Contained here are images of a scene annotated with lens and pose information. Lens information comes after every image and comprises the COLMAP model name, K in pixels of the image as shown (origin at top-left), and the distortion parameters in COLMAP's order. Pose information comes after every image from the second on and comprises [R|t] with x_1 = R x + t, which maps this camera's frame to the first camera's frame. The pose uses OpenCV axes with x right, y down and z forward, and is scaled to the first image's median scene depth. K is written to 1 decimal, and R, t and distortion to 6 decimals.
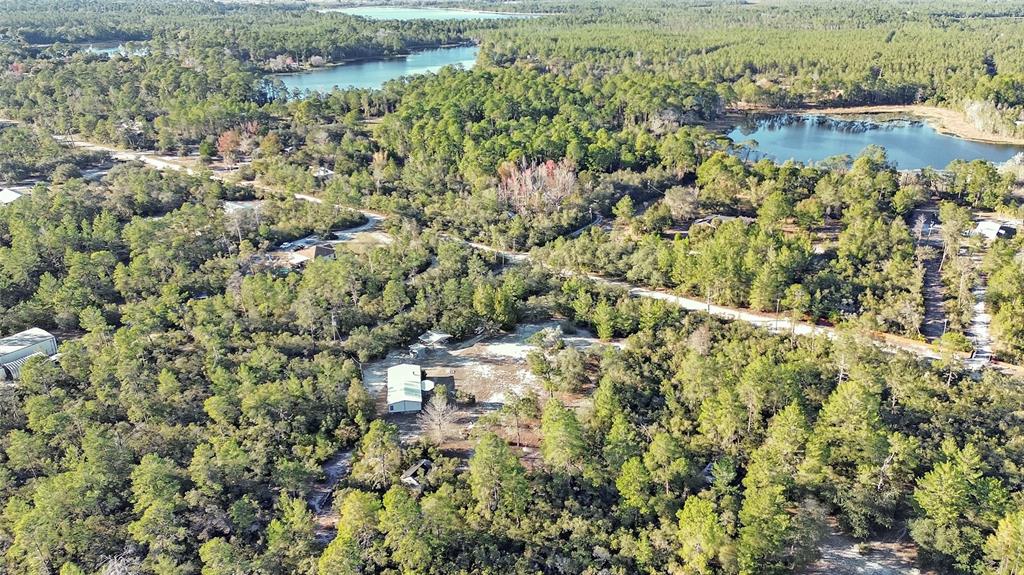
lens RADIAL K [[741.4, 0, 512.0], [0, 741.4, 287.5], [0, 0, 1]] dist [0.091802, -0.106255]
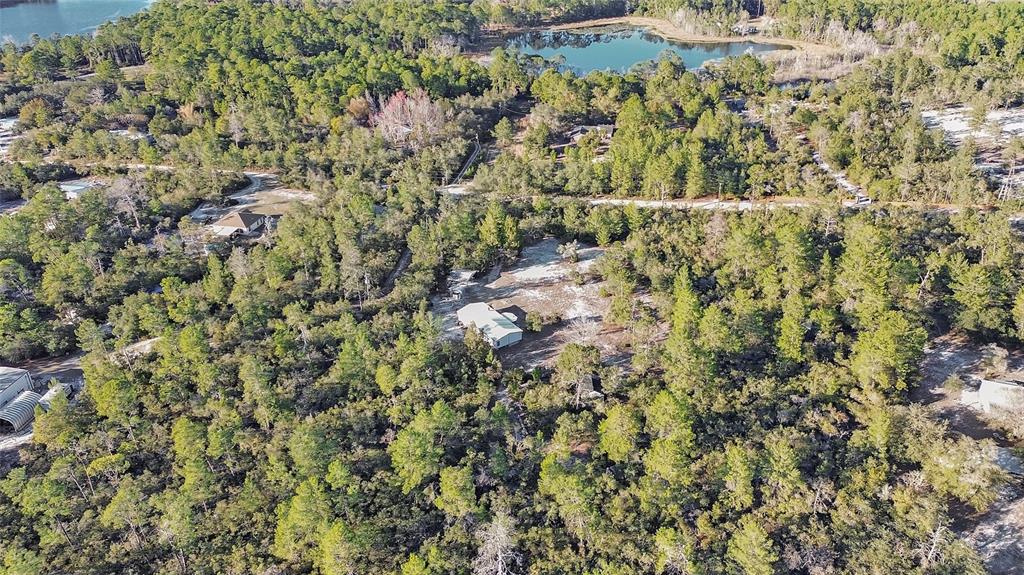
lens RADIAL K [[741.4, 0, 512.0], [0, 741.4, 287.5], [0, 0, 1]] dist [0.091802, -0.106255]
pose [[0.890560, -0.211484, 0.402712, -0.327959], [0.177276, 0.976708, 0.120889, -0.018332], [-0.418898, -0.036268, 0.907309, 0.060446]]
